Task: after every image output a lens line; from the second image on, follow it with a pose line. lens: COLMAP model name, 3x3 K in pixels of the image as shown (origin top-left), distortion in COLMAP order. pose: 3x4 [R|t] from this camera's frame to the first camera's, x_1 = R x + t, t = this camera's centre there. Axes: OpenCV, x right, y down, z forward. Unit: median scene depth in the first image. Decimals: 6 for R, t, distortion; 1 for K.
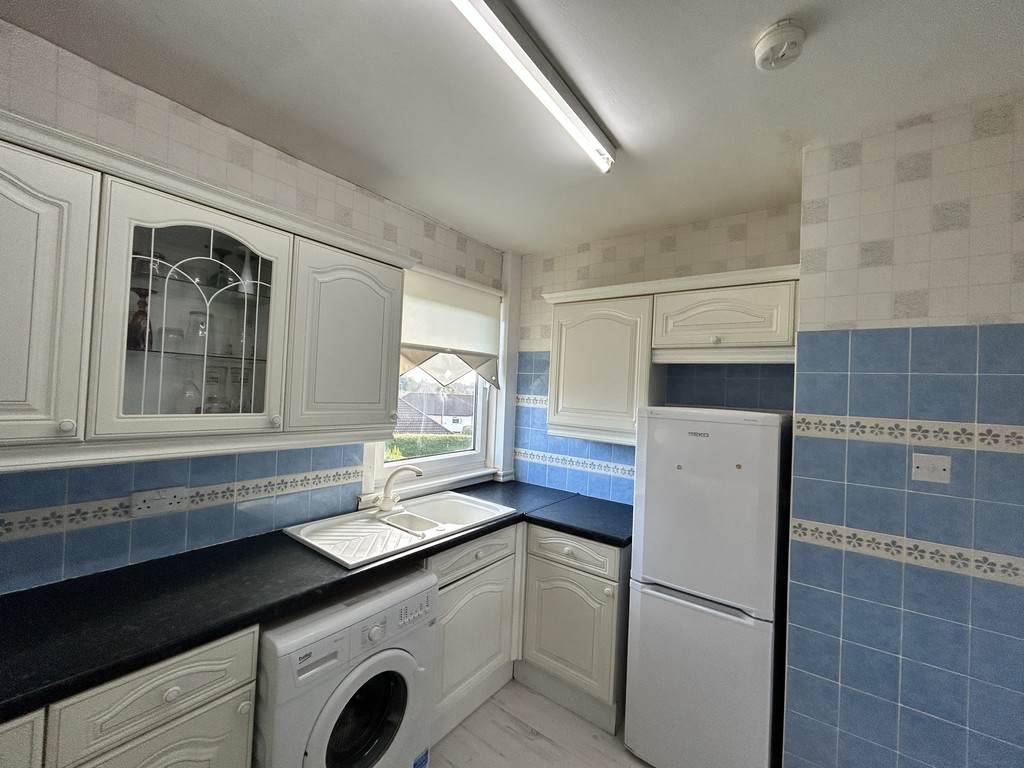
lens RADIAL K [[415.2, 0, 513.2], [0, 415.2, 385.0], [0, 0, 1]] dist [0.001387, 0.000450]
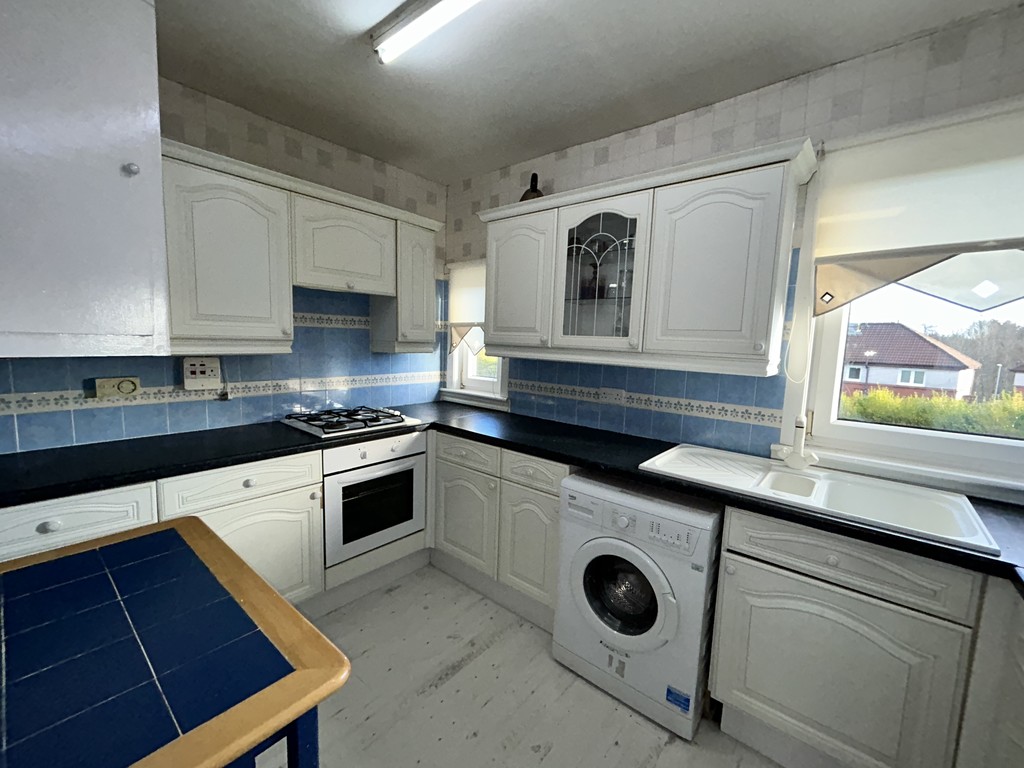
lens RADIAL K [[415.2, 0, 513.2], [0, 415.2, 385.0], [0, 0, 1]] dist [0.001387, 0.000450]
pose [[-0.051466, 0.068100, -0.996350, 0.758251], [-0.023151, 0.997323, 0.069363, 0.135500], [0.998406, 0.026636, -0.049752, 0.695061]]
